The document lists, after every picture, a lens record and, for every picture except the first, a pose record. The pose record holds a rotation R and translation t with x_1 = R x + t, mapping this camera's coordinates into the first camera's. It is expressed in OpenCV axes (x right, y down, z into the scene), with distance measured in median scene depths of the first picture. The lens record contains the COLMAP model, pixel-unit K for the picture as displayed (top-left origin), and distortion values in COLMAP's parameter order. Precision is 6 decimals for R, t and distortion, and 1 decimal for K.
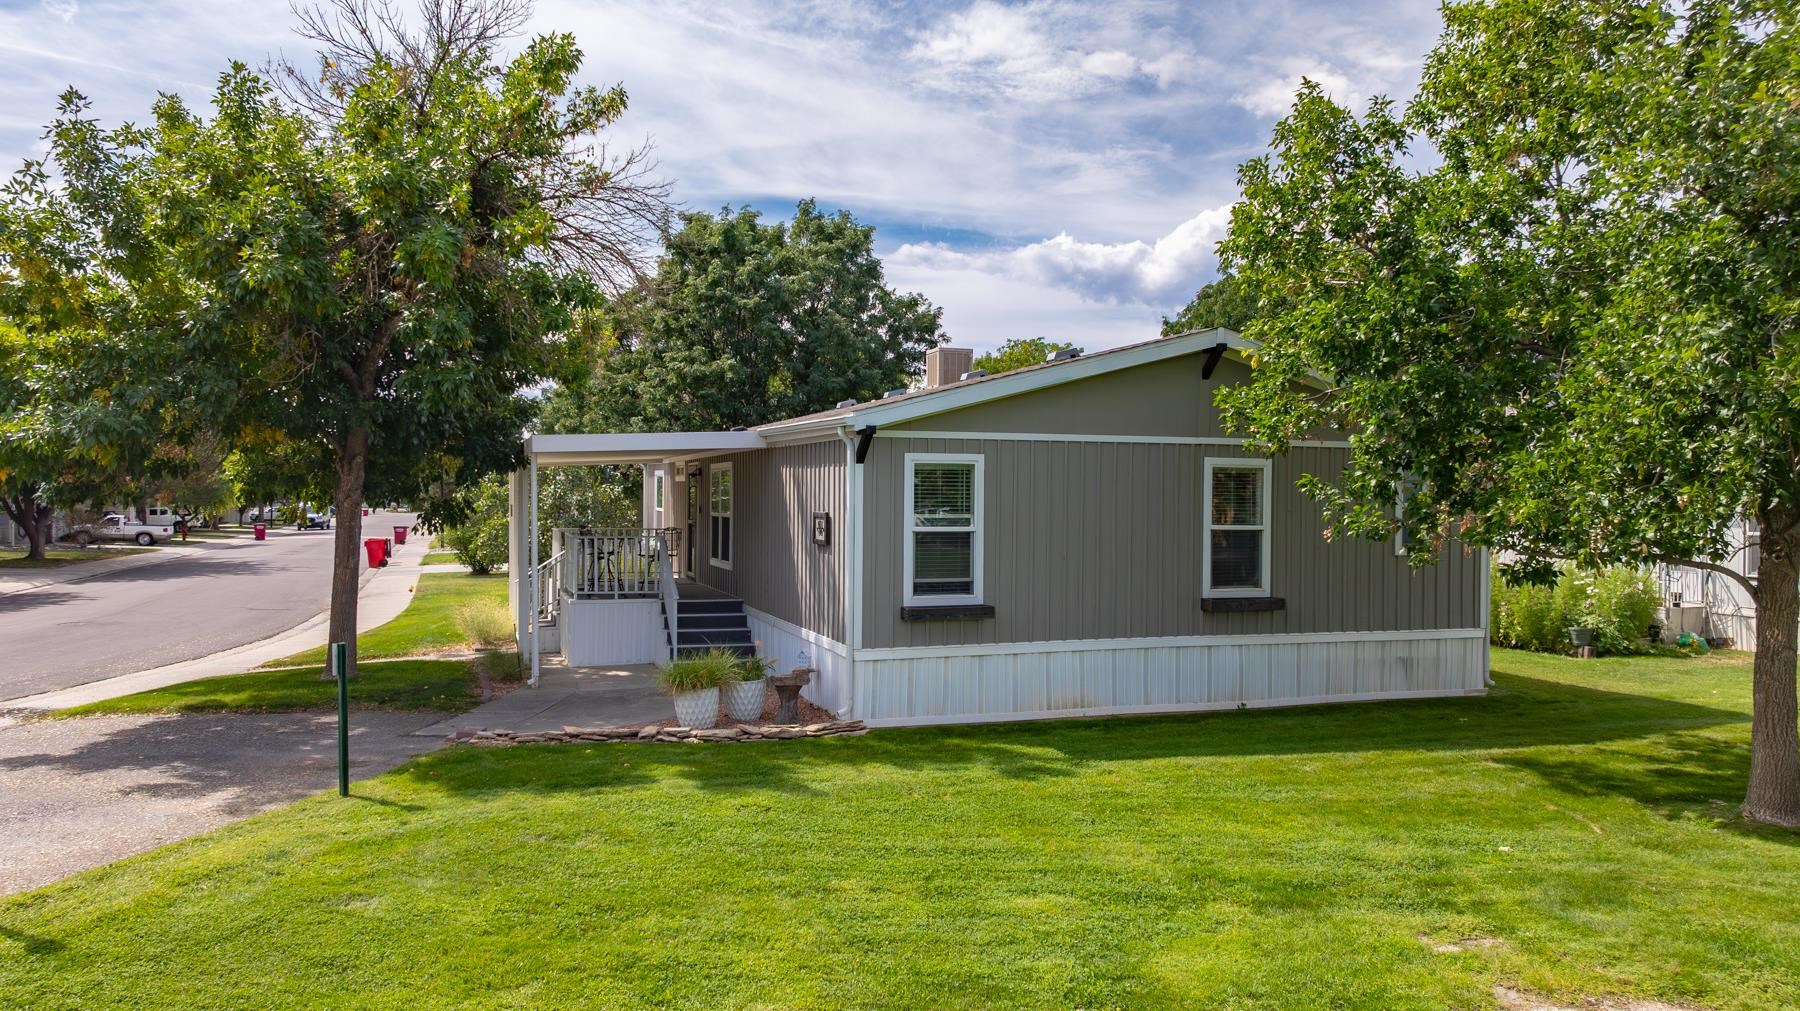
lens RADIAL K [[1266.2, 0, 893.6], [0, 1266.2, 504.7], [0, 0, 1]] dist [-0.032208, 0.033507]
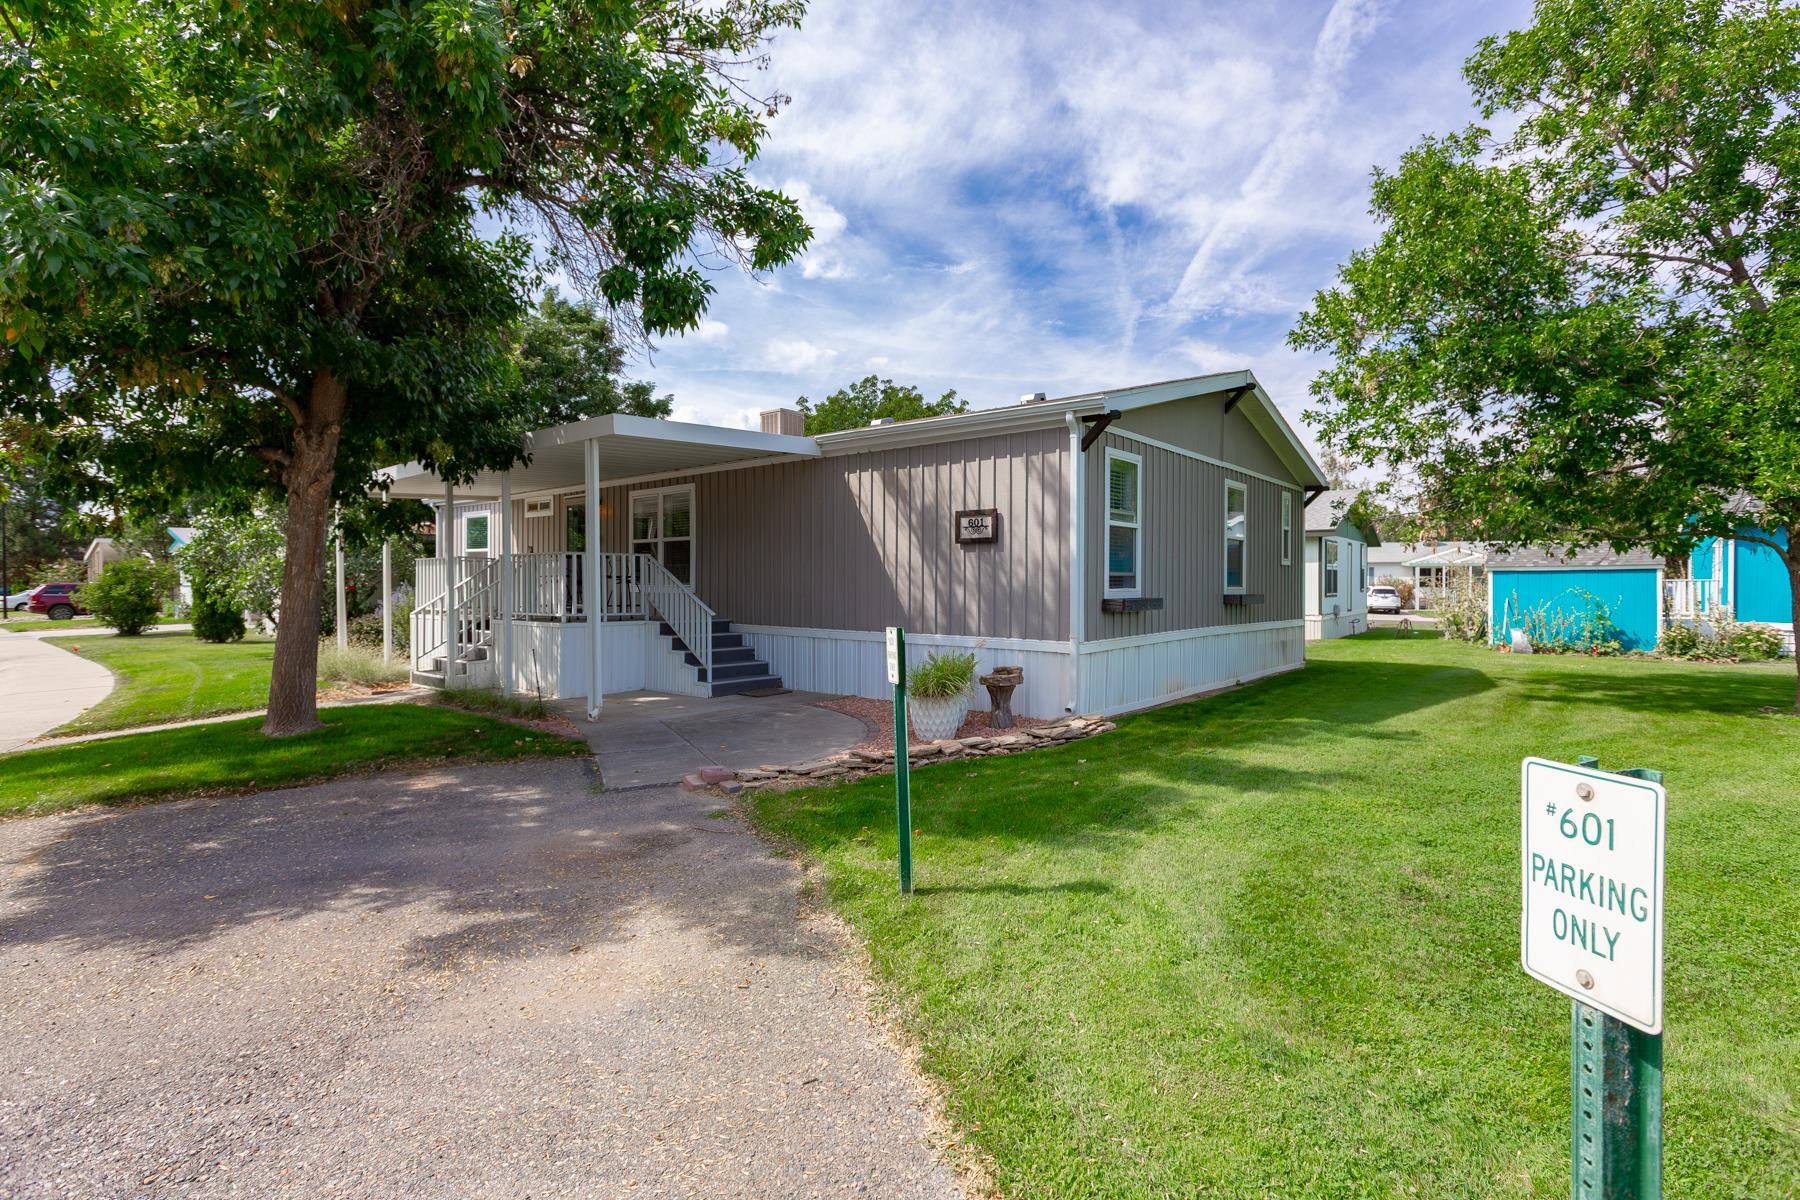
lens RADIAL K [[855.6, 0, 904.0], [0, 855.6, 593.3], [0, 0, 1]] dist [-0.001978, -0.000035]
pose [[0.860472, -0.011224, 0.509374, -0.468655], [0.007917, 0.999931, 0.008660, 0.067802], [-0.509436, -0.003419, 0.860502, 0.482836]]
